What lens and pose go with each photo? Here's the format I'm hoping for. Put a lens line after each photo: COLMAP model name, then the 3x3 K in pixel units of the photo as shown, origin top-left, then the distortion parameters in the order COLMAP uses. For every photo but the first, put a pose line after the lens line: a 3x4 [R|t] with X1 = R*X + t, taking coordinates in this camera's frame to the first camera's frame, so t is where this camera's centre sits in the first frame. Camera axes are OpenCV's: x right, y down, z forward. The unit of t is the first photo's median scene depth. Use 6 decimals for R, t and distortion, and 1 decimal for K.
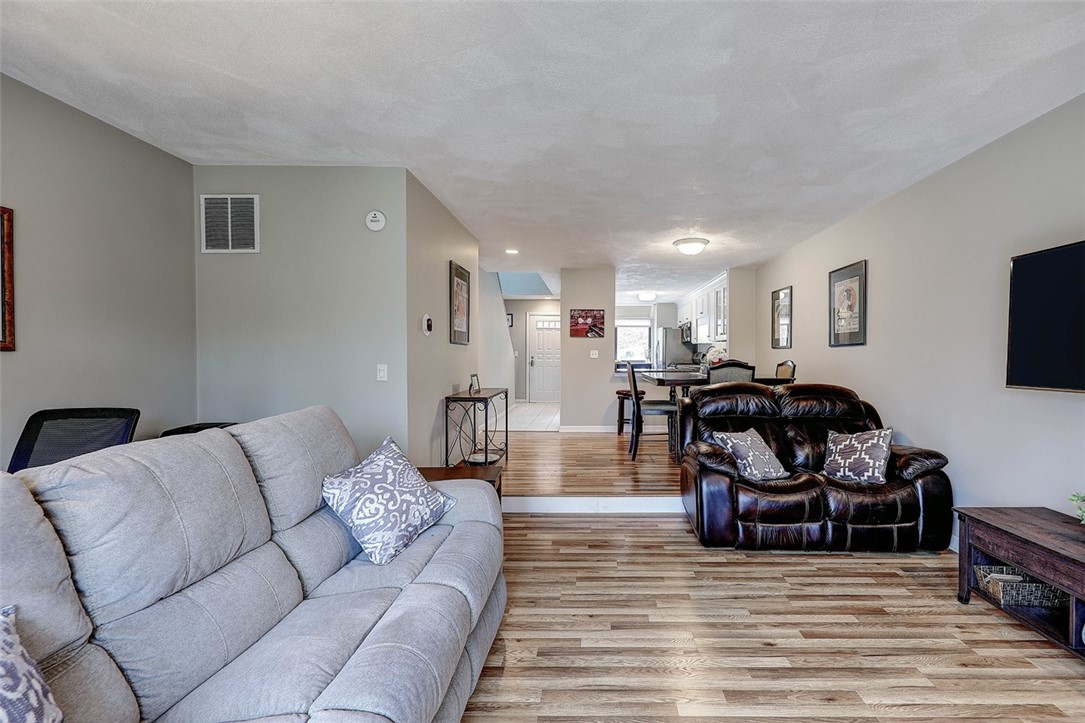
lens RADIAL K [[441.7, 0, 578.2], [0, 441.7, 359.4], [0, 0, 1]] dist [0.000503, -0.000022]
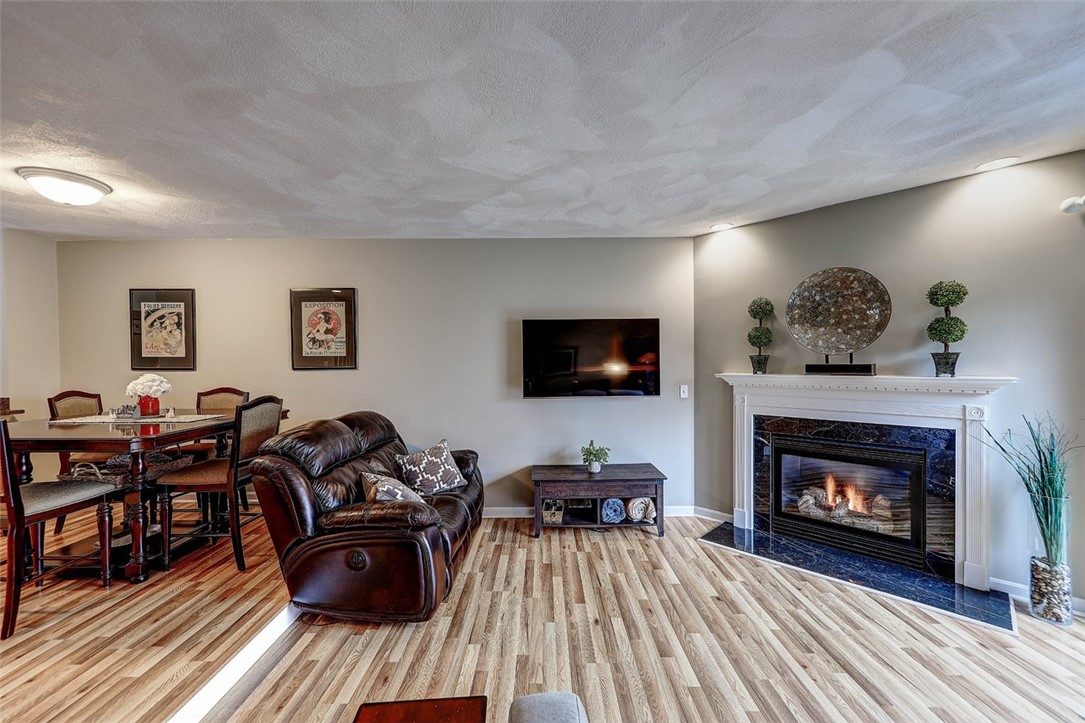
lens RADIAL K [[436.6, 0, 539.0], [0, 436.6, 365.1], [0, 0, 1]] dist [0.001817, 0.000079]
pose [[-0.021535, -0.009463, 0.999723, -0.550949], [0.014458, 0.999848, 0.009776, -0.064813], [-0.999664, 0.014665, -0.021395, 0.822931]]
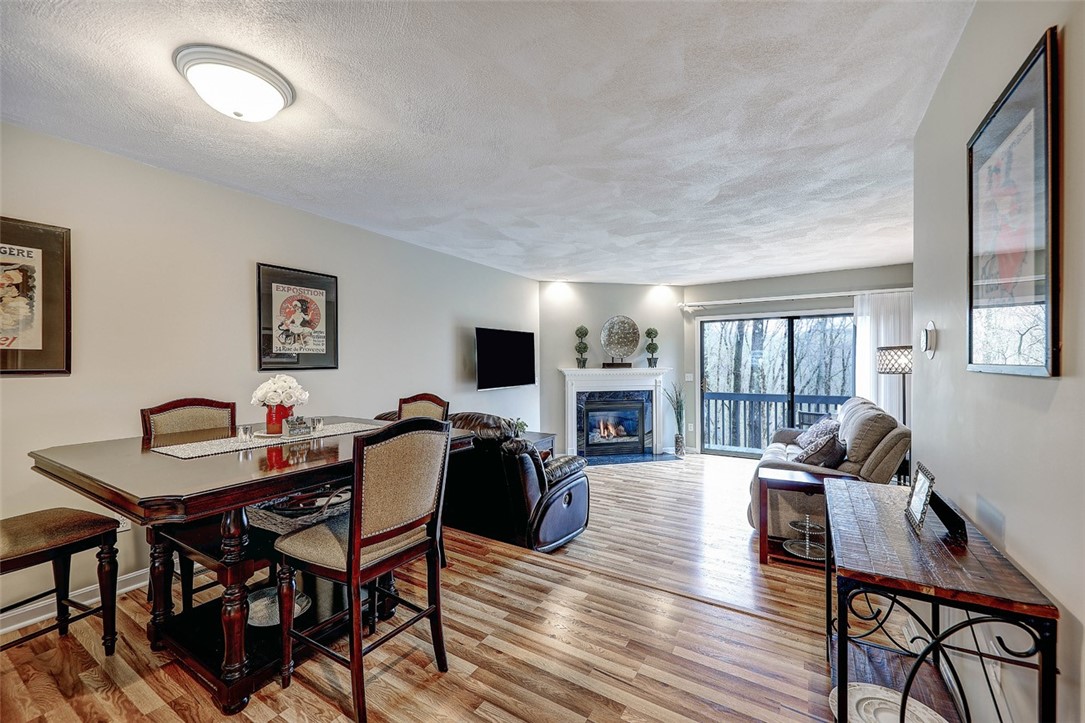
lens RADIAL K [[436.6, 0, 539.0], [0, 436.6, 365.1], [0, 0, 1]] dist [0.001817, 0.000079]
pose [[-0.863912, -0.005015, 0.503619, -0.243747], [0.005013, 0.999815, 0.018555, -0.077331], [-0.503619, 0.018554, -0.863727, 2.202555]]
